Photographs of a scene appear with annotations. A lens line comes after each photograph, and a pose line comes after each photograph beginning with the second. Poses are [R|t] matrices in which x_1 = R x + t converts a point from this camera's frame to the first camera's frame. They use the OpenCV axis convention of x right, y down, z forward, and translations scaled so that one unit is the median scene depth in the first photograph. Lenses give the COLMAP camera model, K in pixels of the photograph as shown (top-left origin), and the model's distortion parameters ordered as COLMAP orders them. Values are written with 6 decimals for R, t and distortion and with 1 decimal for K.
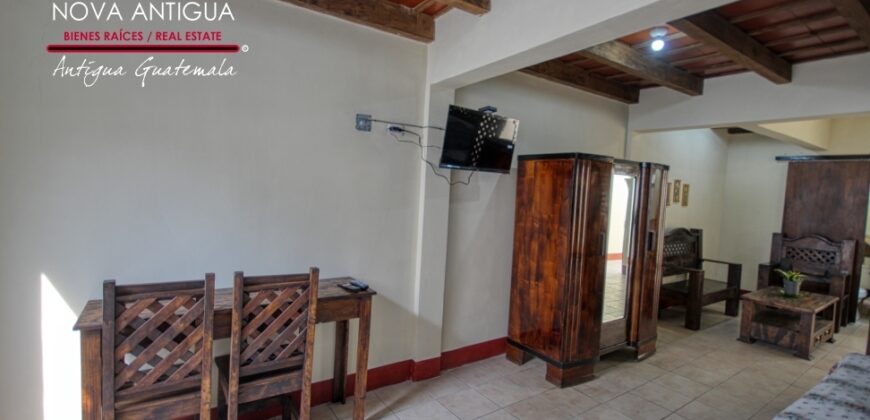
lens RADIAL K [[405.7, 0, 447.1], [0, 405.7, 209.4], [0, 0, 1]] dist [0.003580, -0.005426]
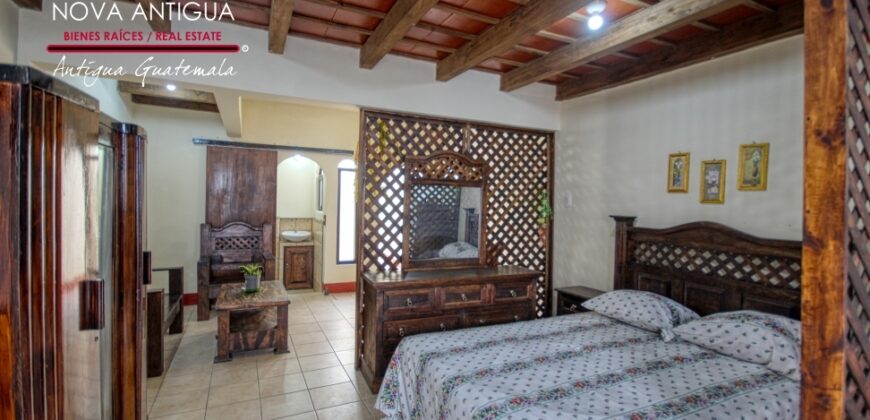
lens RADIAL K [[405.7, 0, 448.0], [0, 405.7, 210.2], [0, 0, 1]] dist [0.003580, -0.005426]
pose [[0.159042, -0.075759, 0.984361, 0.009826], [0.030855, 0.996946, 0.071743, -0.021291], [-0.986790, 0.018962, 0.160894, 0.332881]]
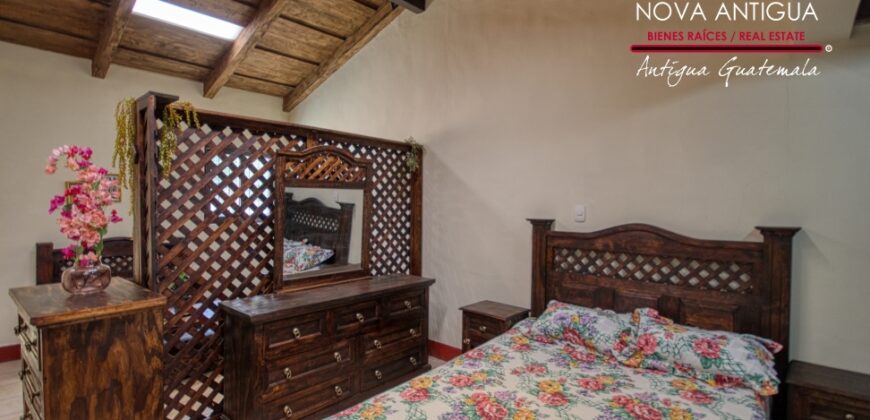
lens RADIAL K [[405.7, 0, 473.8], [0, 405.7, 208.1], [0, 0, 1]] dist [0.003580, -0.005426]
pose [[-0.207449, -0.055275, 0.976683, 0.143557], [0.026075, 0.997735, 0.062005, -0.012089], [-0.977898, 0.038330, -0.205538, 0.377293]]
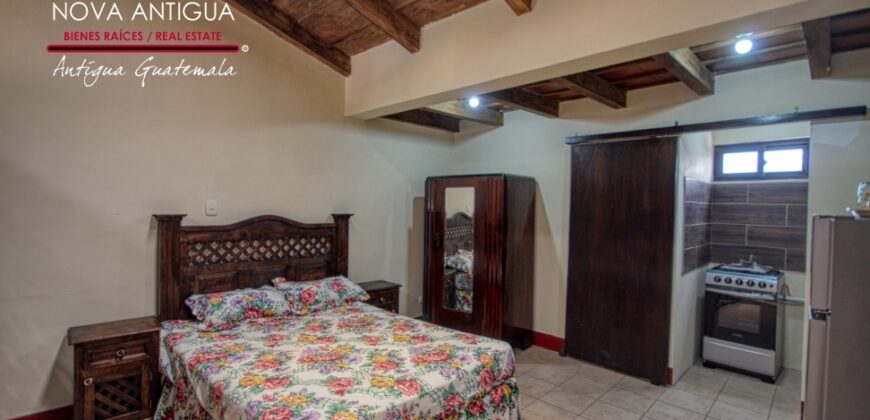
lens RADIAL K [[405.7, 0, 436.1], [0, 405.7, 212.3], [0, 0, 1]] dist [0.003580, -0.005426]
pose [[-0.987587, -0.063287, -0.143761, 0.421542], [-0.072176, 0.995734, 0.057479, -0.017847], [0.139510, 0.067142, -0.987942, 0.756256]]
